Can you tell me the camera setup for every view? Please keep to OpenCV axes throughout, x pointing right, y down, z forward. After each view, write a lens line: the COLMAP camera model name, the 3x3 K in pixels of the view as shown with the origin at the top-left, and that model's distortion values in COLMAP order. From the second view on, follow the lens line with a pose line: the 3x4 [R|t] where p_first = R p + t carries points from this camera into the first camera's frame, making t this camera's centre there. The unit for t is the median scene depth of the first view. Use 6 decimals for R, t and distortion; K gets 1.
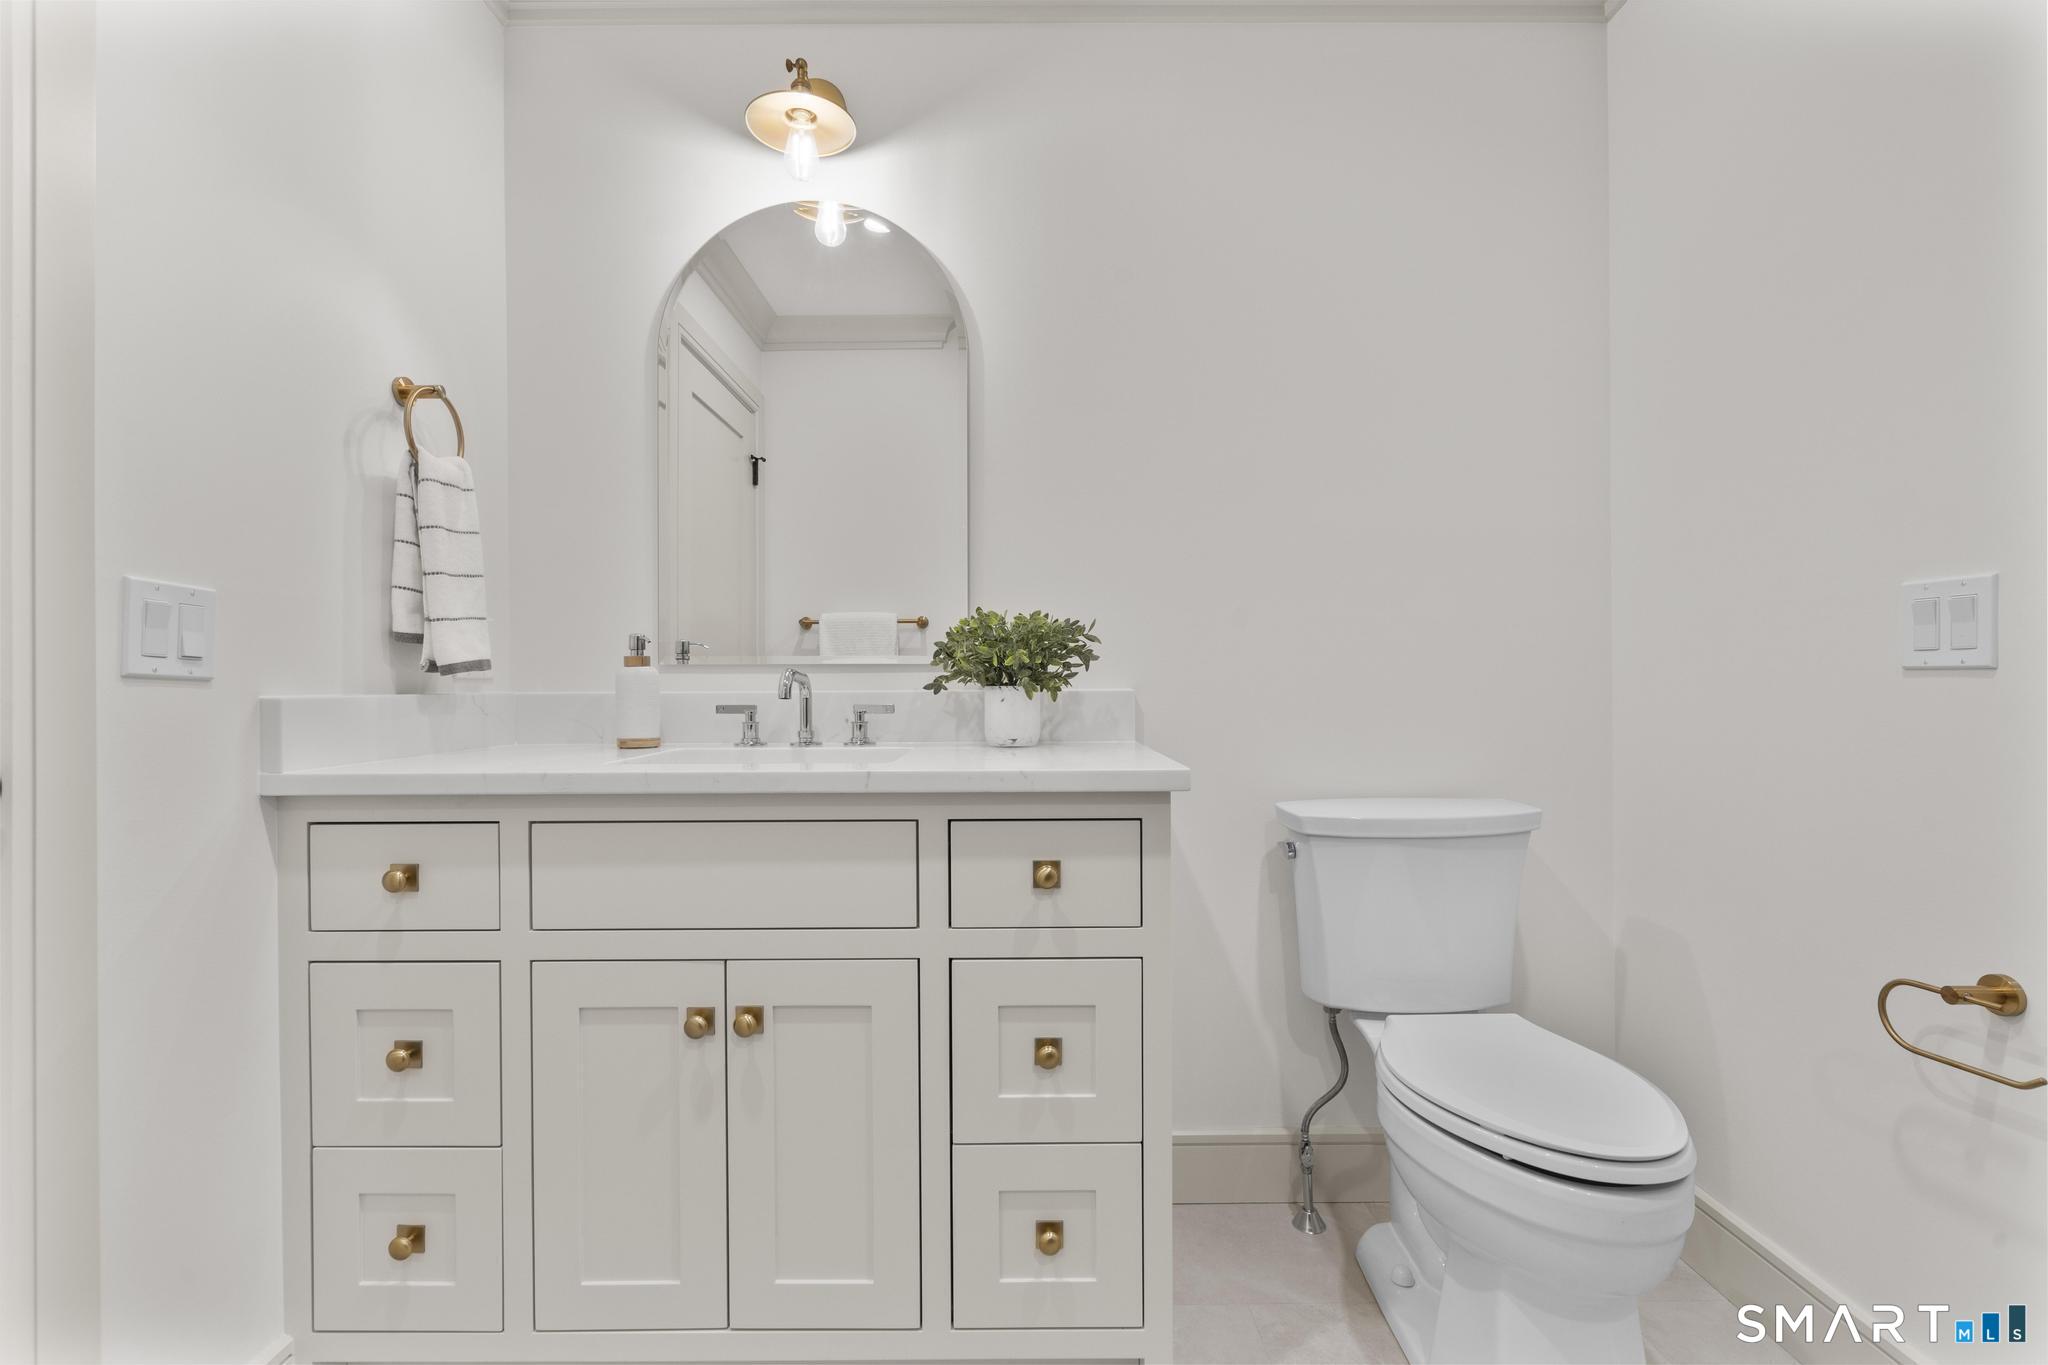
lens RADIAL K [[917.3, 0, 1033.1], [0, 917.3, 693.7], [0, 0, 1]] dist [0.003709, 0.000310]
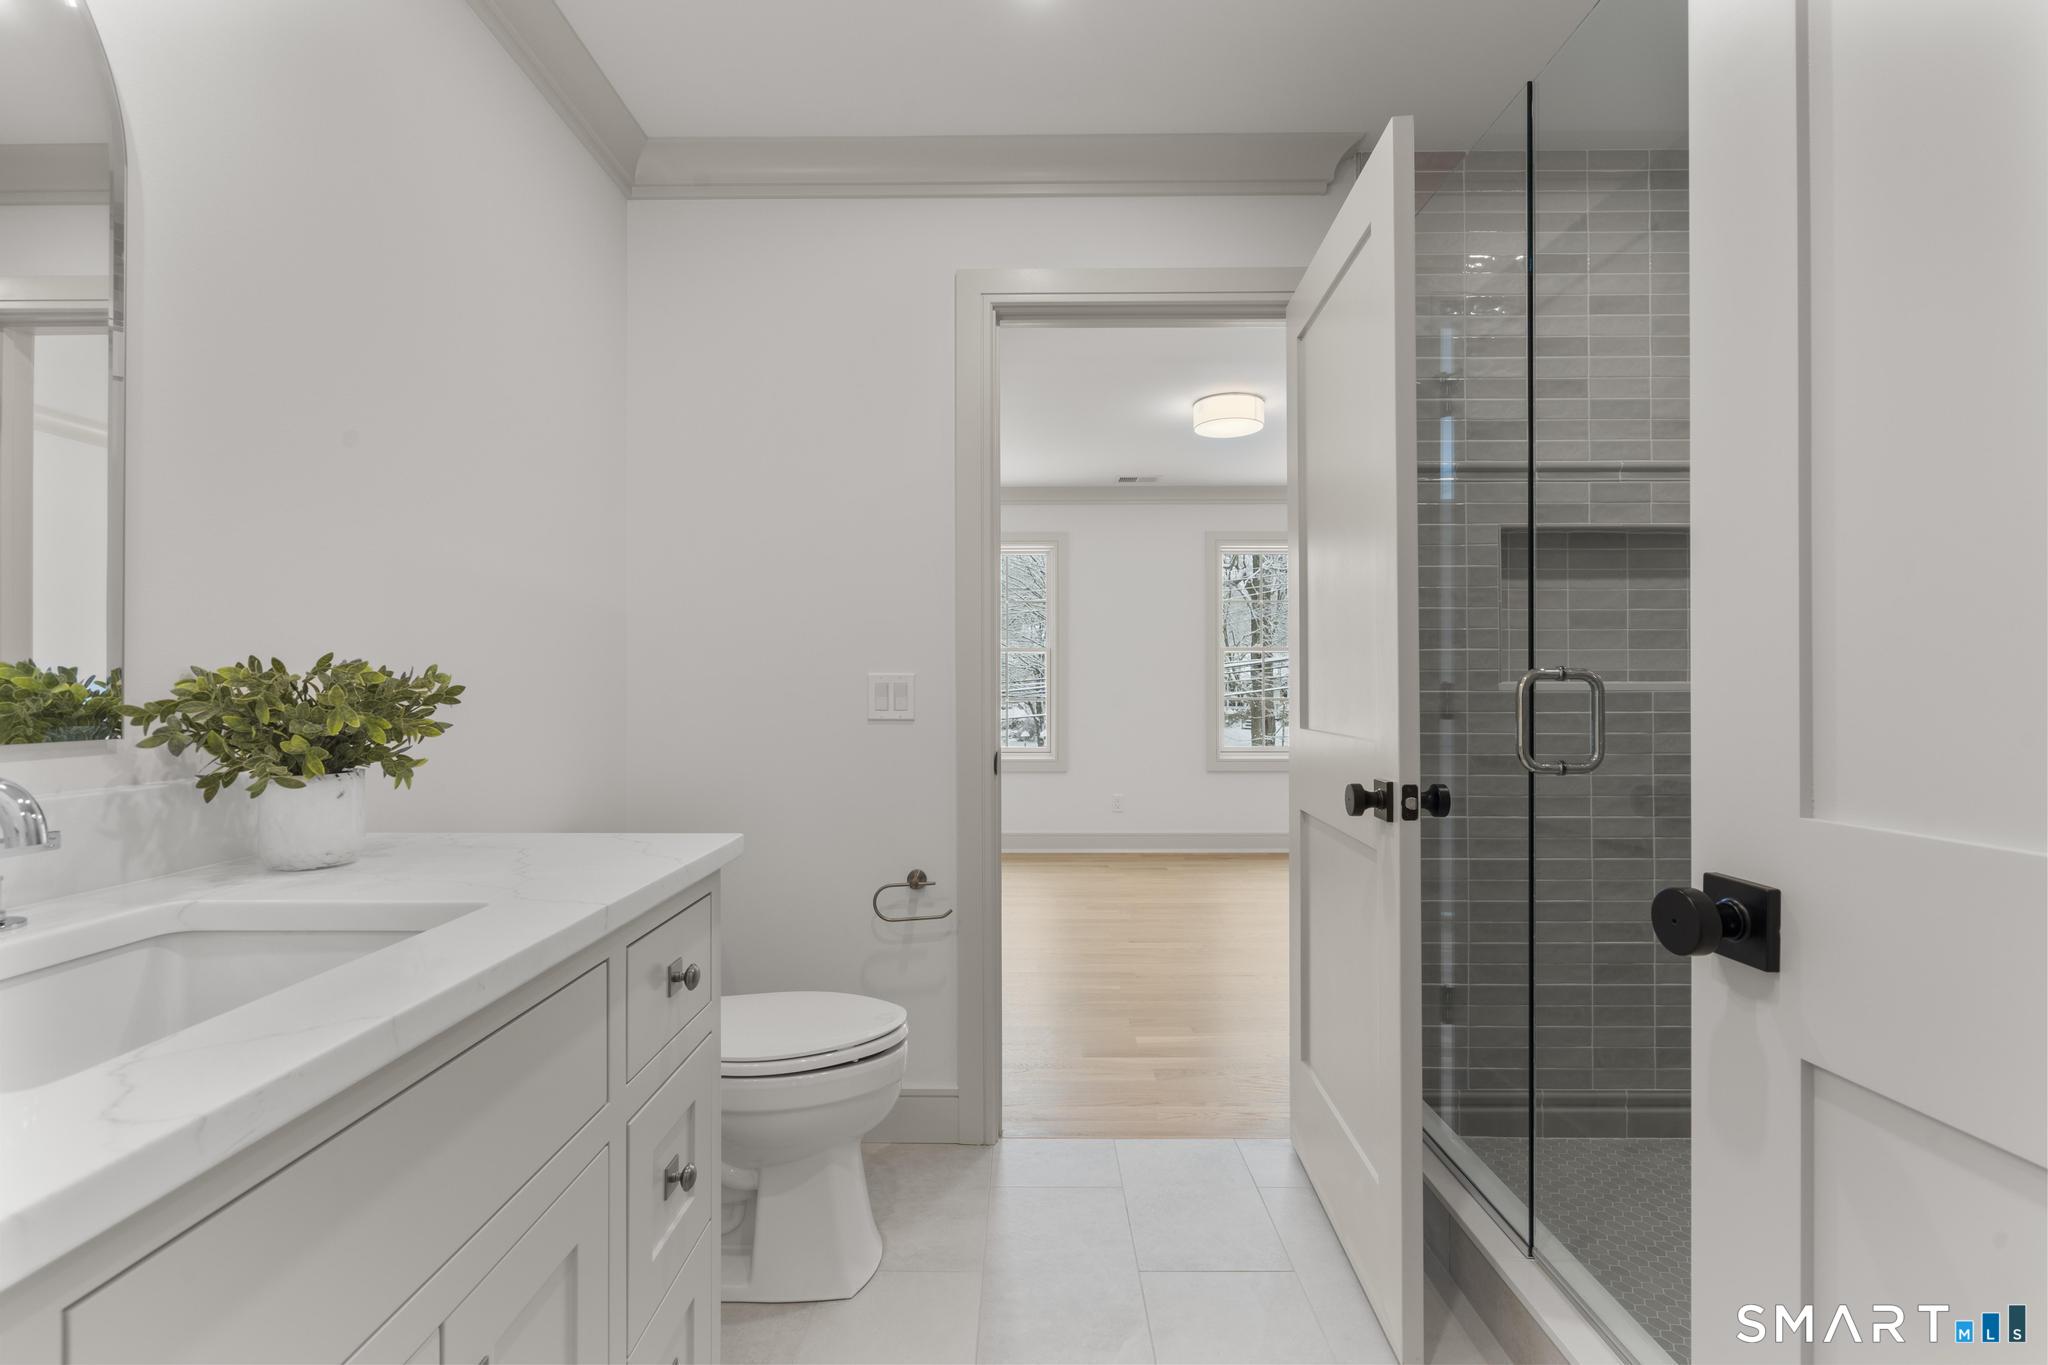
lens RADIAL K [[917.3, 0, 1028.0], [0, 917.3, 684.7], [0, 0, 1]] dist [0.003709, 0.000310]
pose [[0.016335, 0.005895, 0.999849, -0.685939], [0.009166, 0.999940, -0.006045, -0.063974], [-0.999825, 0.009263, 0.016280, 0.491905]]
